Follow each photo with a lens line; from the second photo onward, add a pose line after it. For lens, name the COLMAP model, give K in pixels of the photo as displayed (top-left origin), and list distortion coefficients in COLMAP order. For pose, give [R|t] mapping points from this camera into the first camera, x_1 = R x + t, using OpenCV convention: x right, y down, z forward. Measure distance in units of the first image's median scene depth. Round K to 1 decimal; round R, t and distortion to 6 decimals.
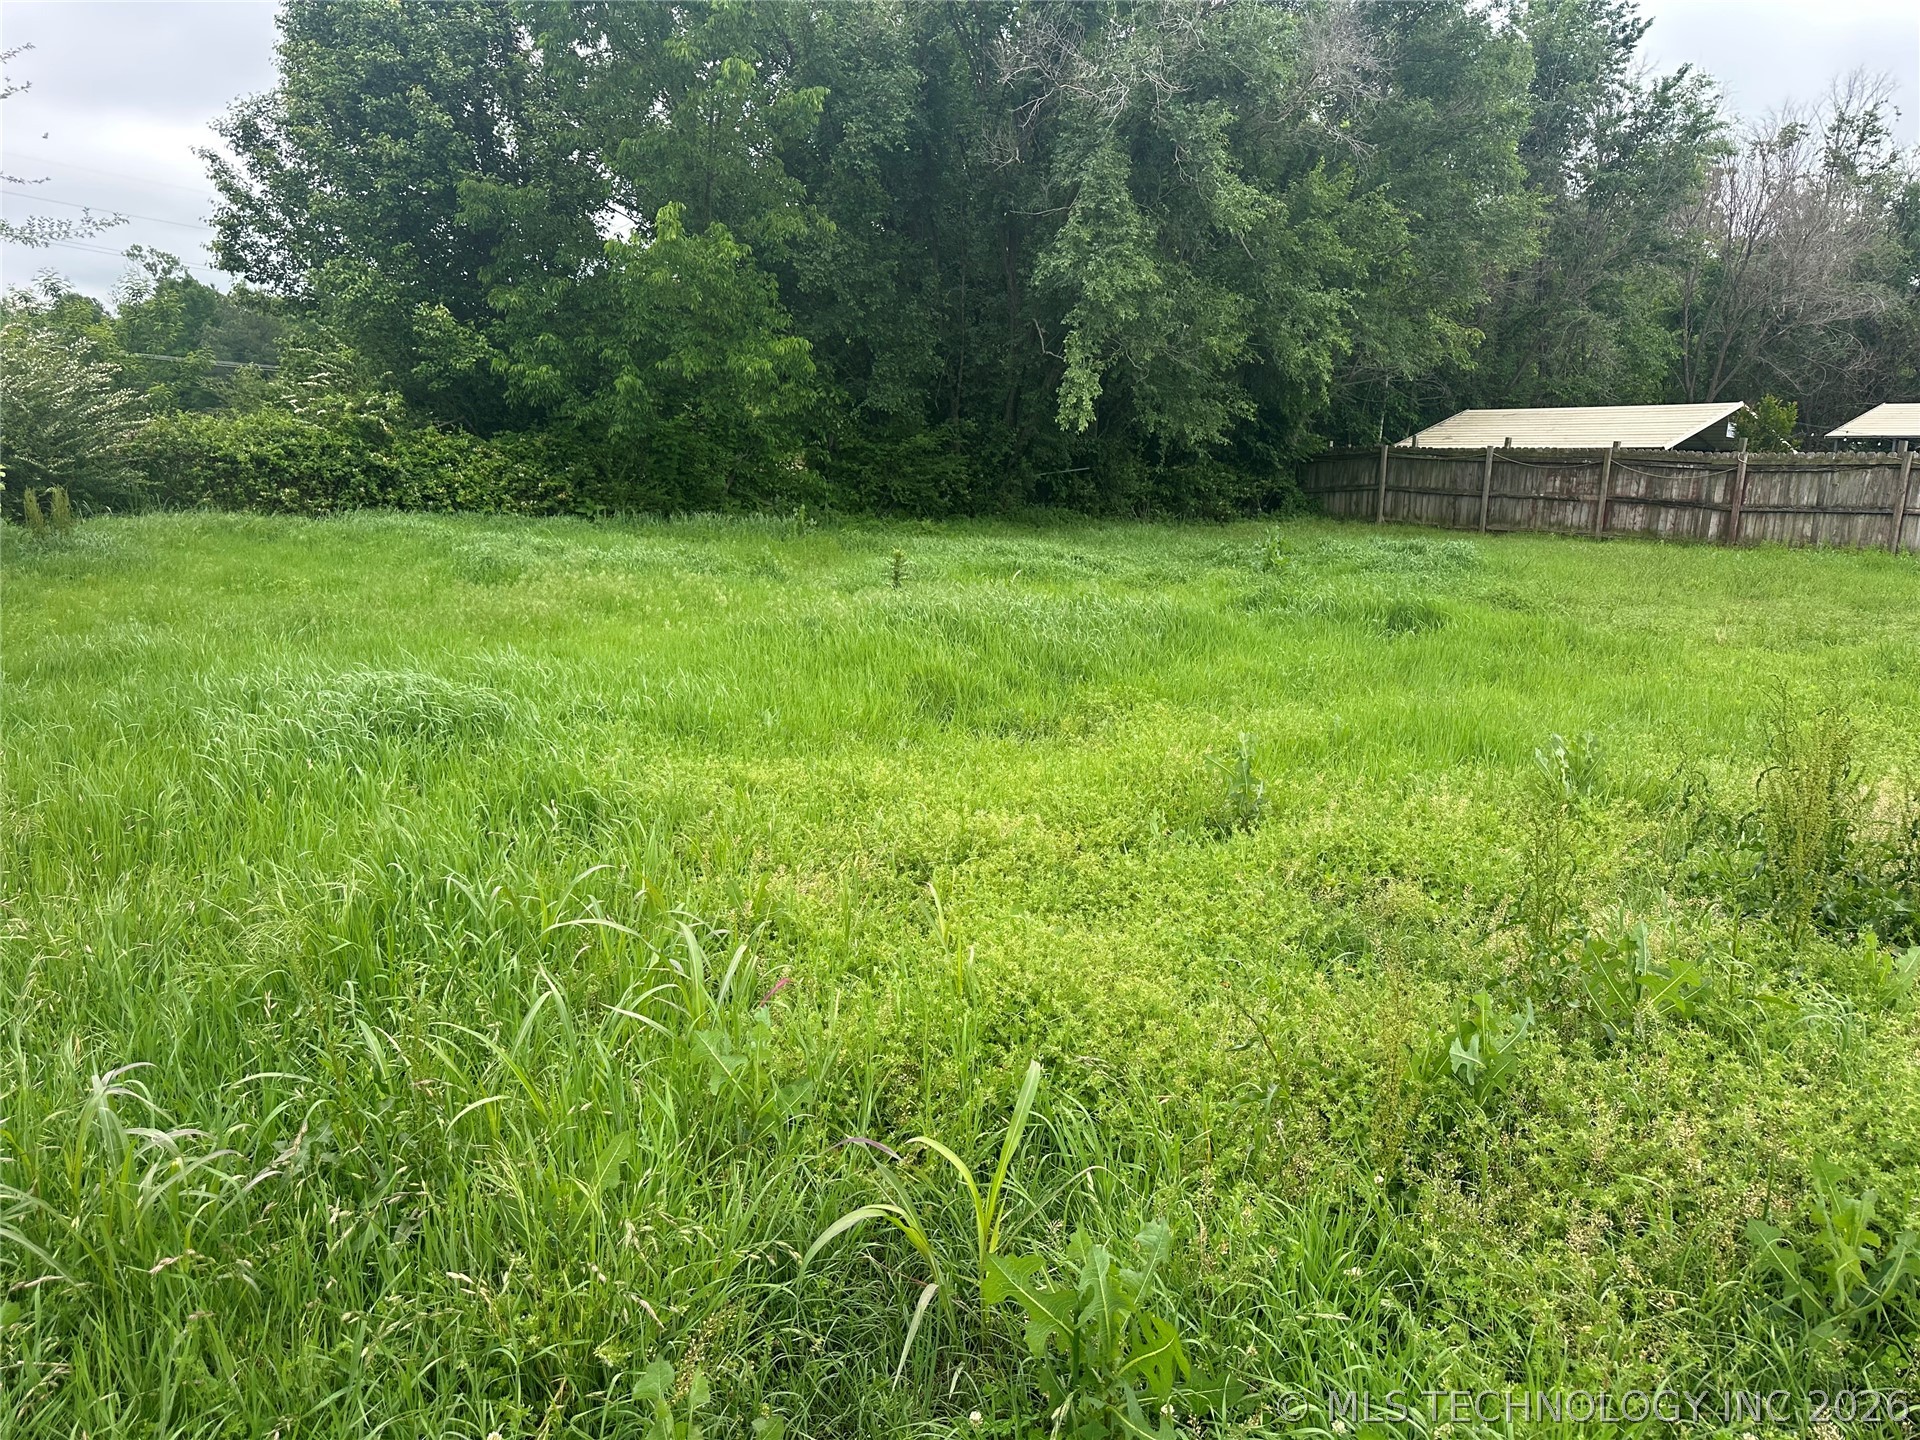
lens RADIAL K [[1355.9, 0, 961.6], [0, 1355.9, 711.1], [0, 0, 1]] dist [0.069547, -0.085592]
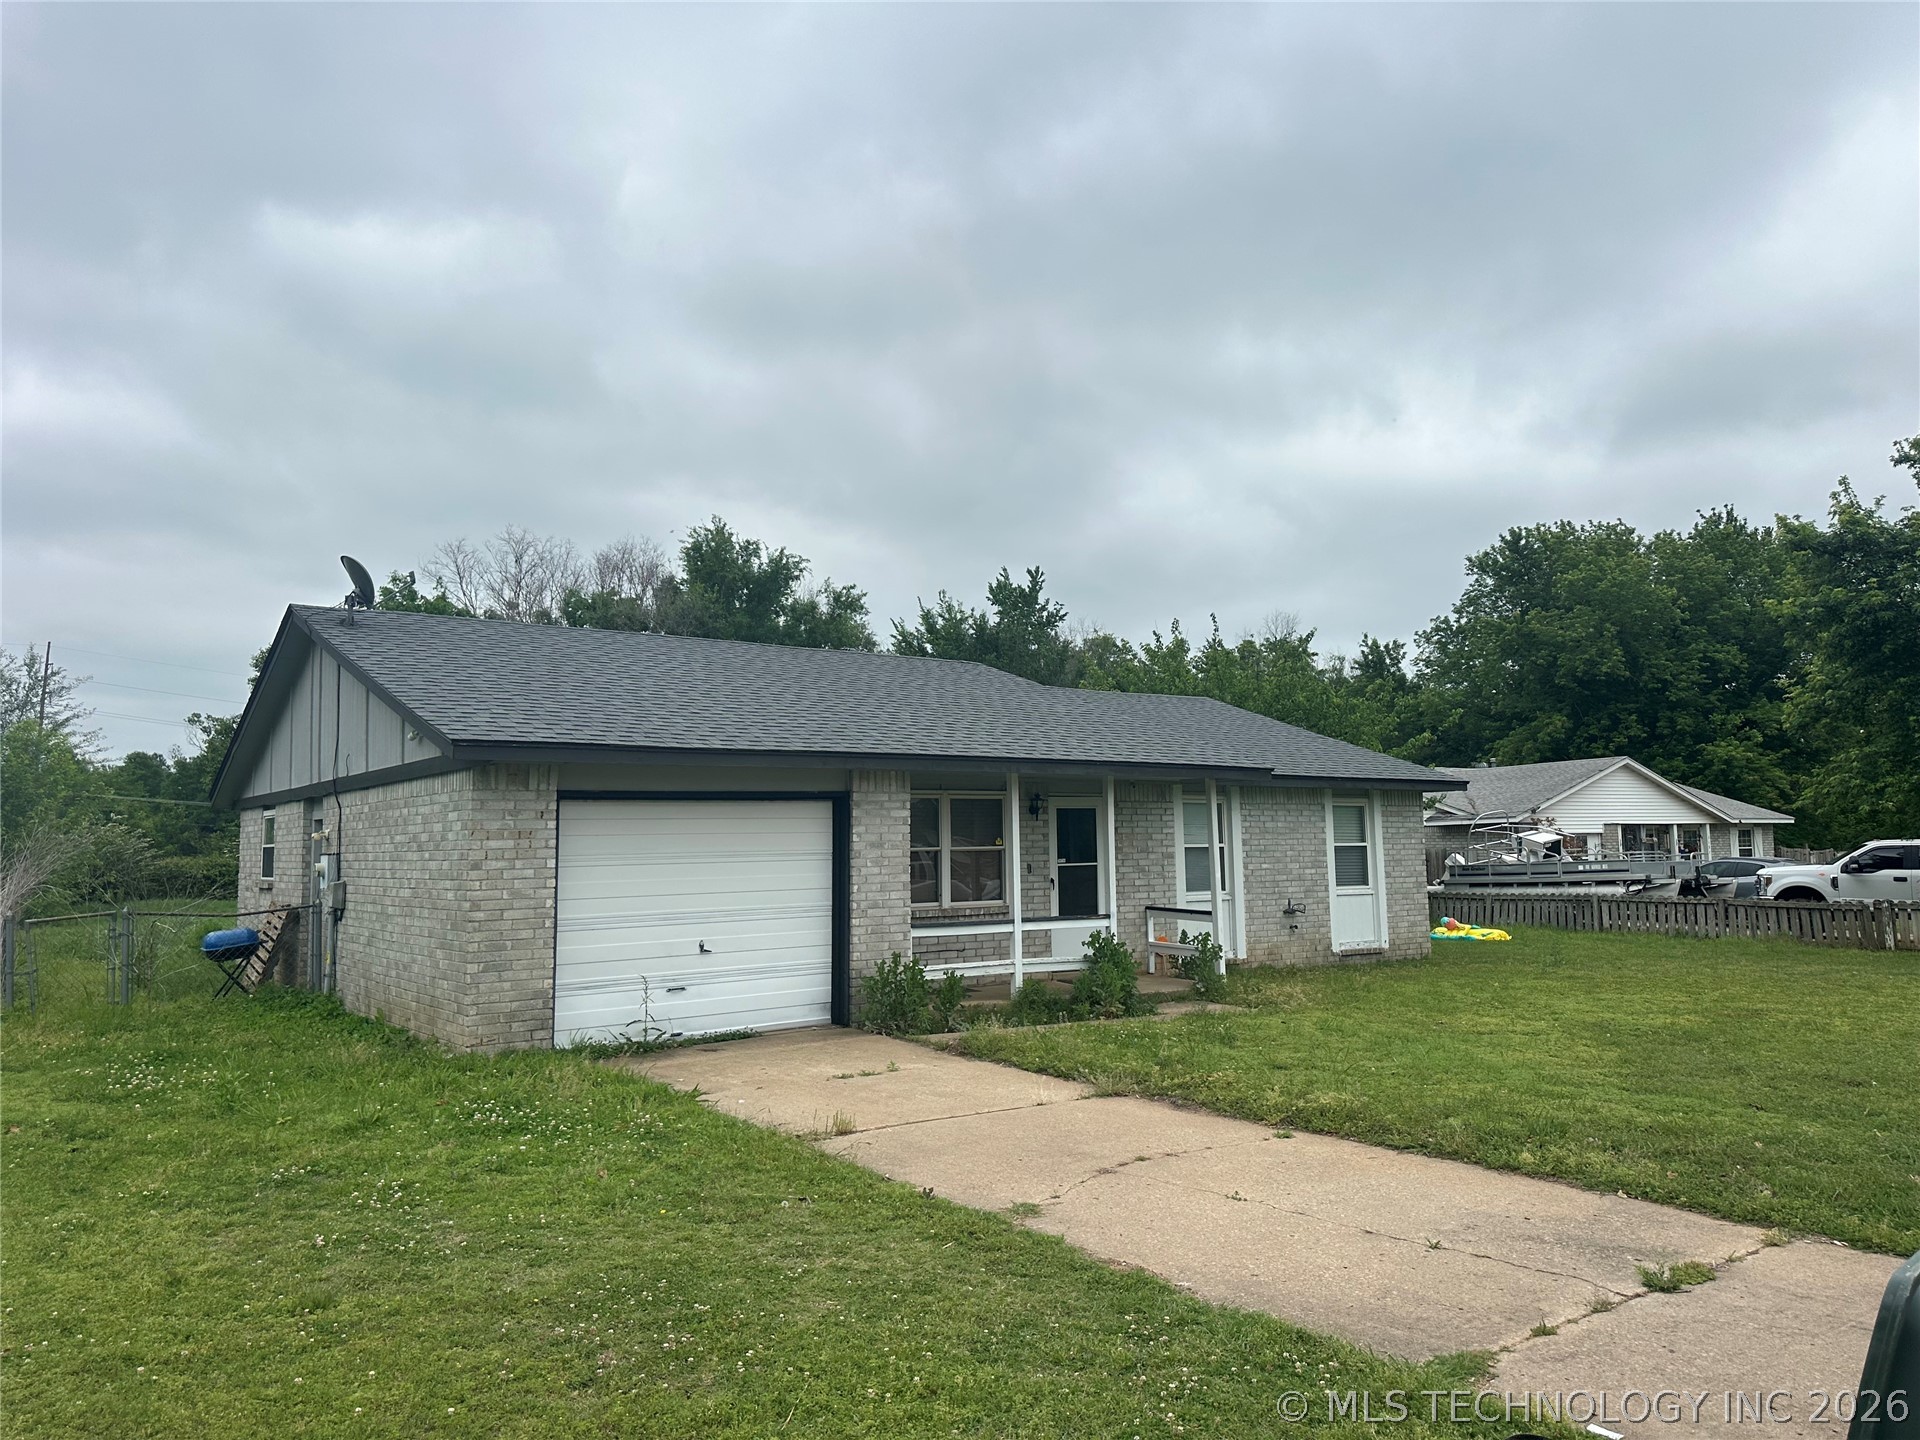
lens RADIAL K [[1345.4, 0, 966.2], [0, 1345.4, 706.2], [0, 0, 1]] dist [0.139764, -0.218433]
pose [[0.999357, -0.032100, -0.015995, 0.691466], [0.025821, 0.953498, -0.300290, 0.230968], [0.024891, 0.299684, 0.953714, -1.074310]]
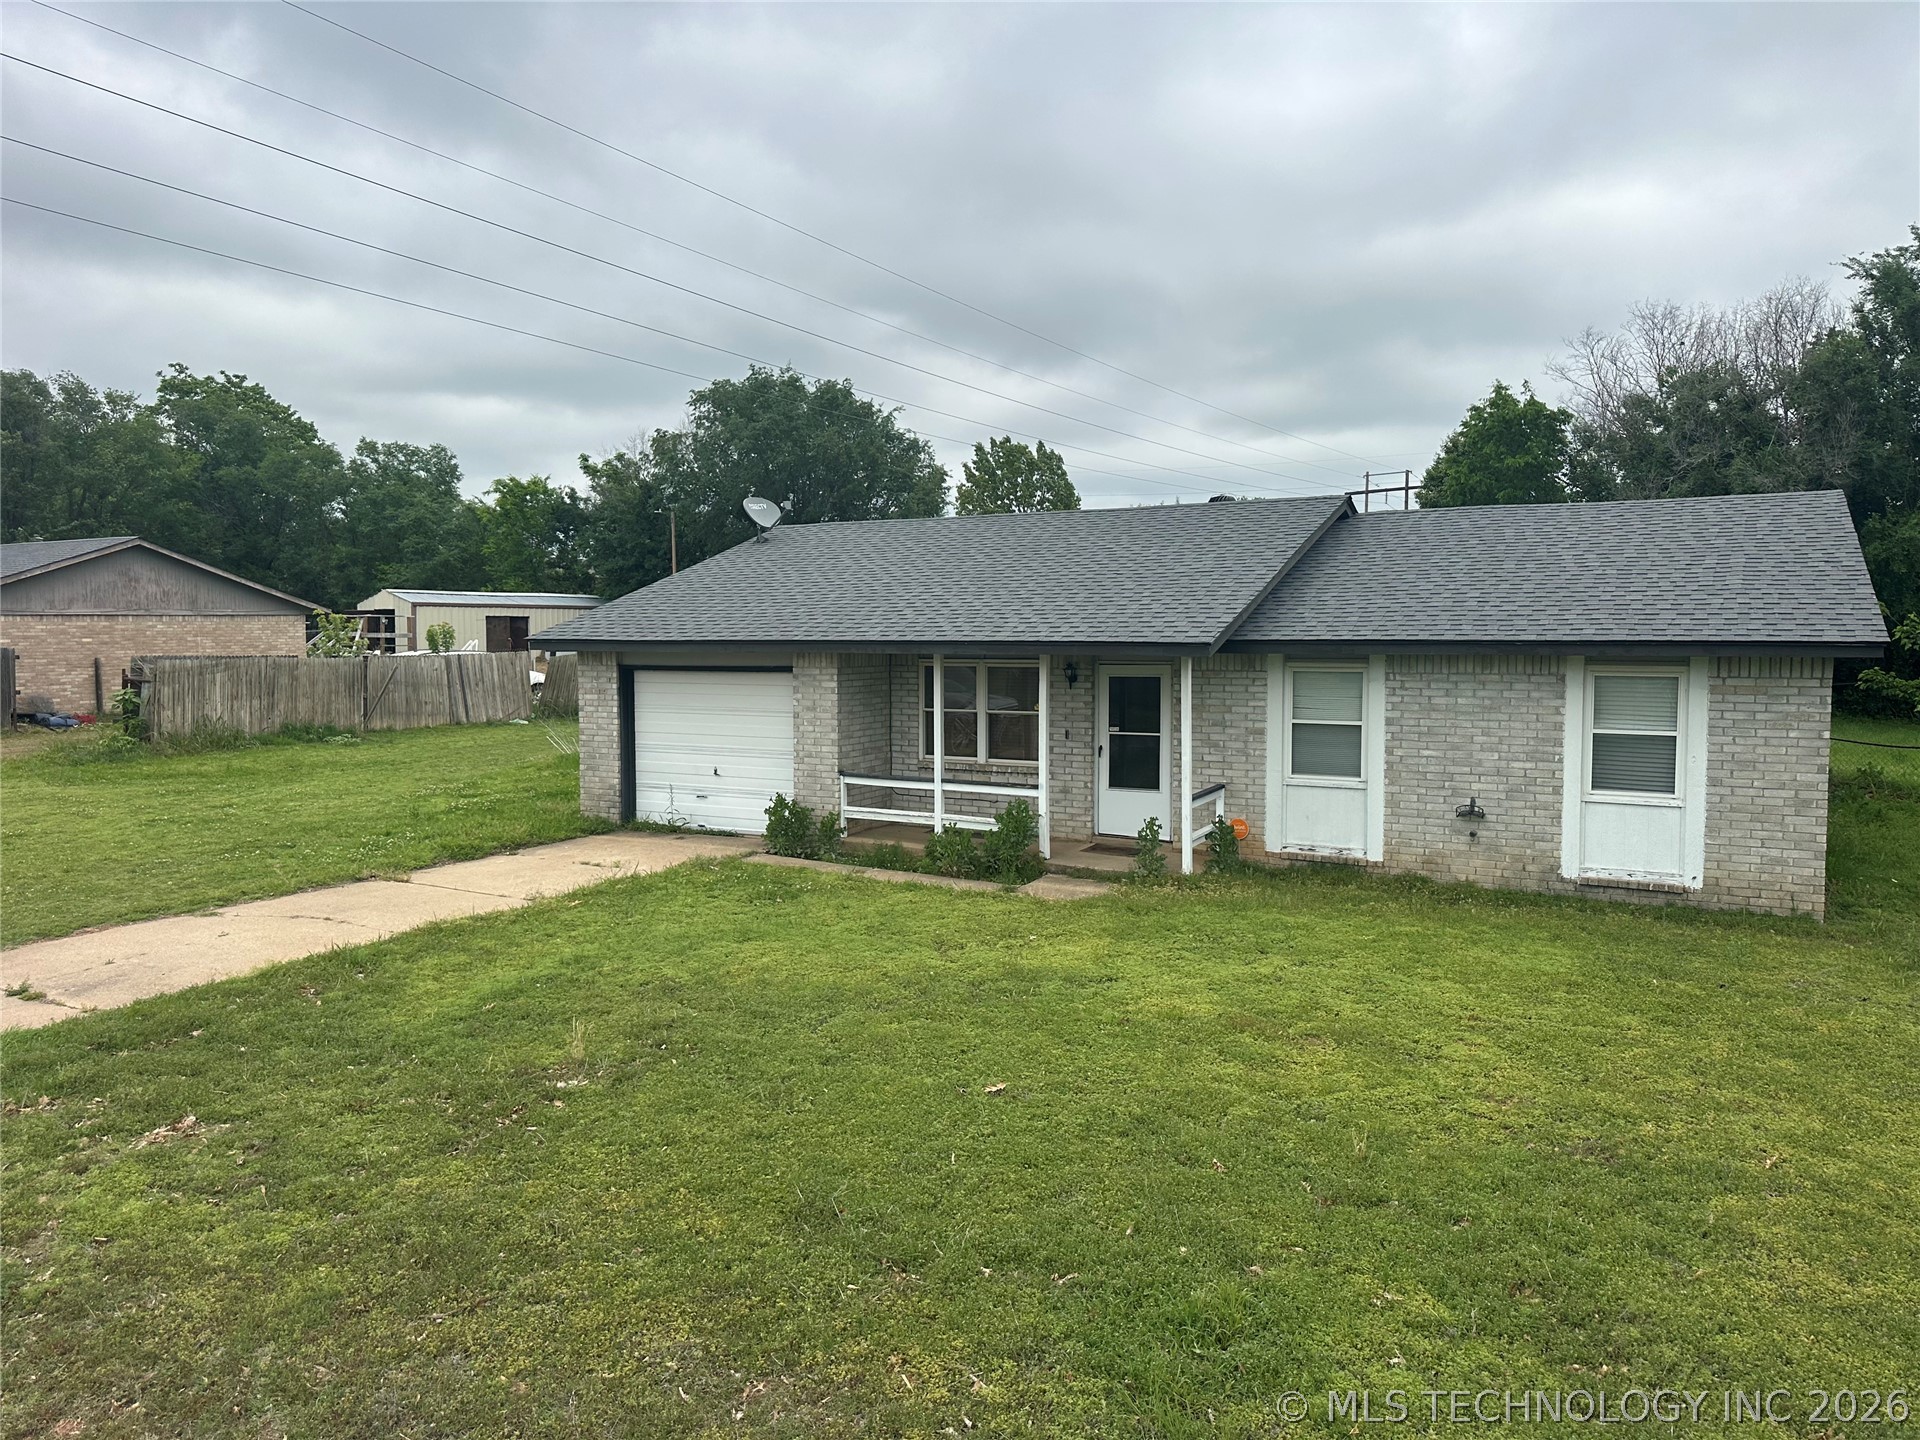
lens RADIAL K [[1345.6, 0, 943.7], [0, 1345.6, 666.6], [0, 0, 1]] dist [0.102922, -0.135355]
pose [[0.394364, 0.010028, -0.918900, 1.390011], [-0.176456, 0.982159, -0.065012, 0.118875], [0.901854, 0.187783, 0.389098, -0.709149]]
